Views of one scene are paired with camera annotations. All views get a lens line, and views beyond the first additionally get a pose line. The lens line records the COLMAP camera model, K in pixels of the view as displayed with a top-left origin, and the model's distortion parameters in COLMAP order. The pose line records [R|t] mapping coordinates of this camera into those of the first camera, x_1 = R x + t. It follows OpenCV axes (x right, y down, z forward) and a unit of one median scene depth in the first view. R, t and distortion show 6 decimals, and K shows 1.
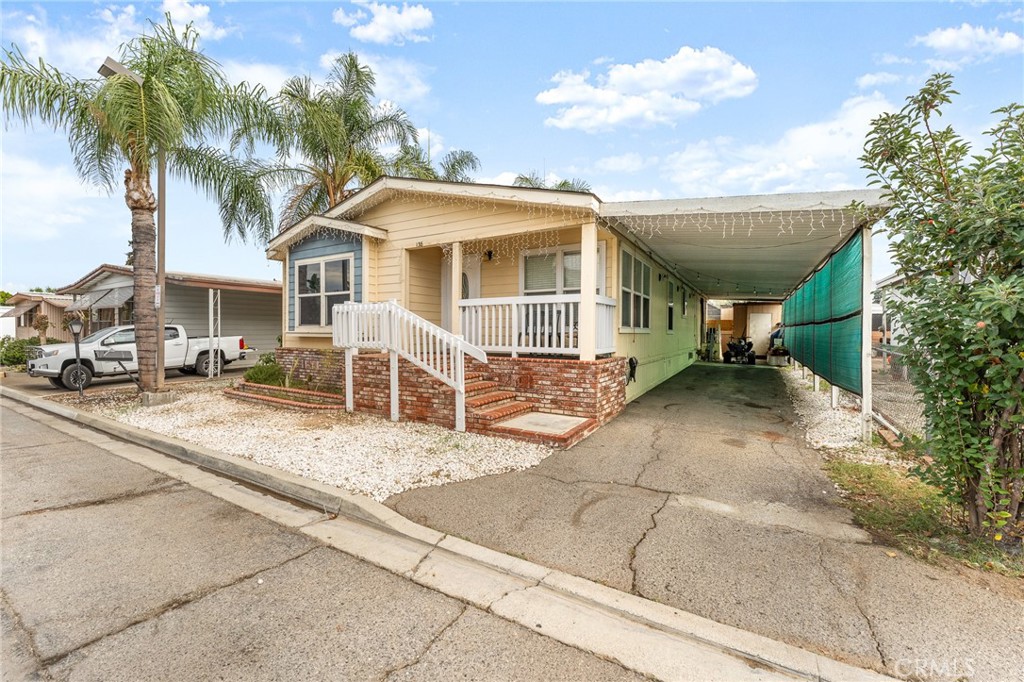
lens RADIAL K [[405.6, 0, 511.5], [0, 405.6, 347.6], [0, 0, 1]] dist [-0.003093, -0.000572]
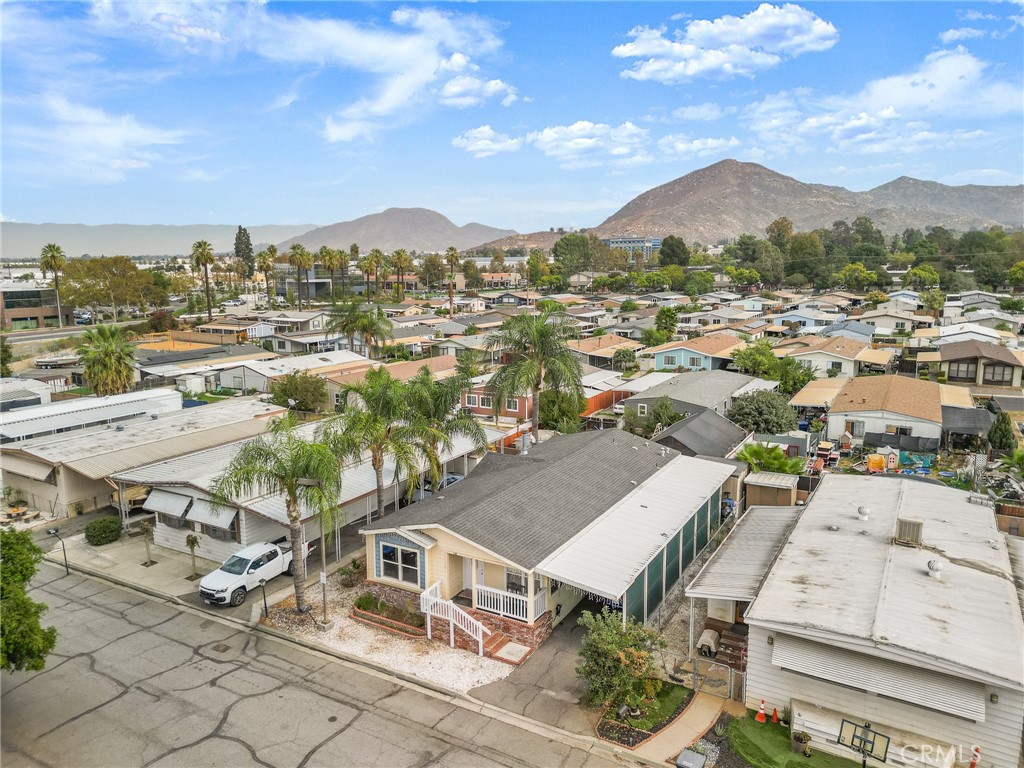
lens RADIAL K [[731.3, 0, 520.3], [0, 731.3, 377.9], [0, 0, 1]] dist [0.058195, -0.040447]
pose [[0.999806, -0.017401, 0.009255, 0.104092], [0.016042, 0.991287, 0.130738, -1.998364], [-0.011450, -0.130564, 0.991374, -3.178114]]
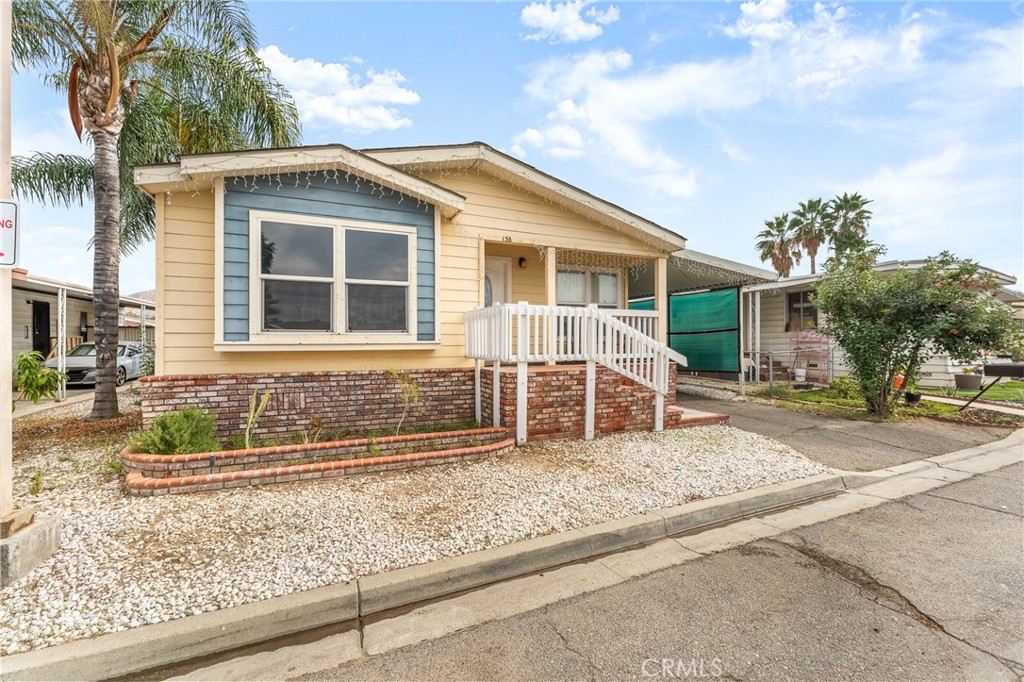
lens RADIAL K [[405.6, 0, 506.3], [0, 405.6, 343.4], [0, 0, 1]] dist [-0.003093, -0.000572]
pose [[0.591424, -0.009506, 0.806304, -1.141467], [0.036387, 0.999227, -0.014909, -0.025935], [-0.805539, 0.038157, 0.591313, 0.619748]]
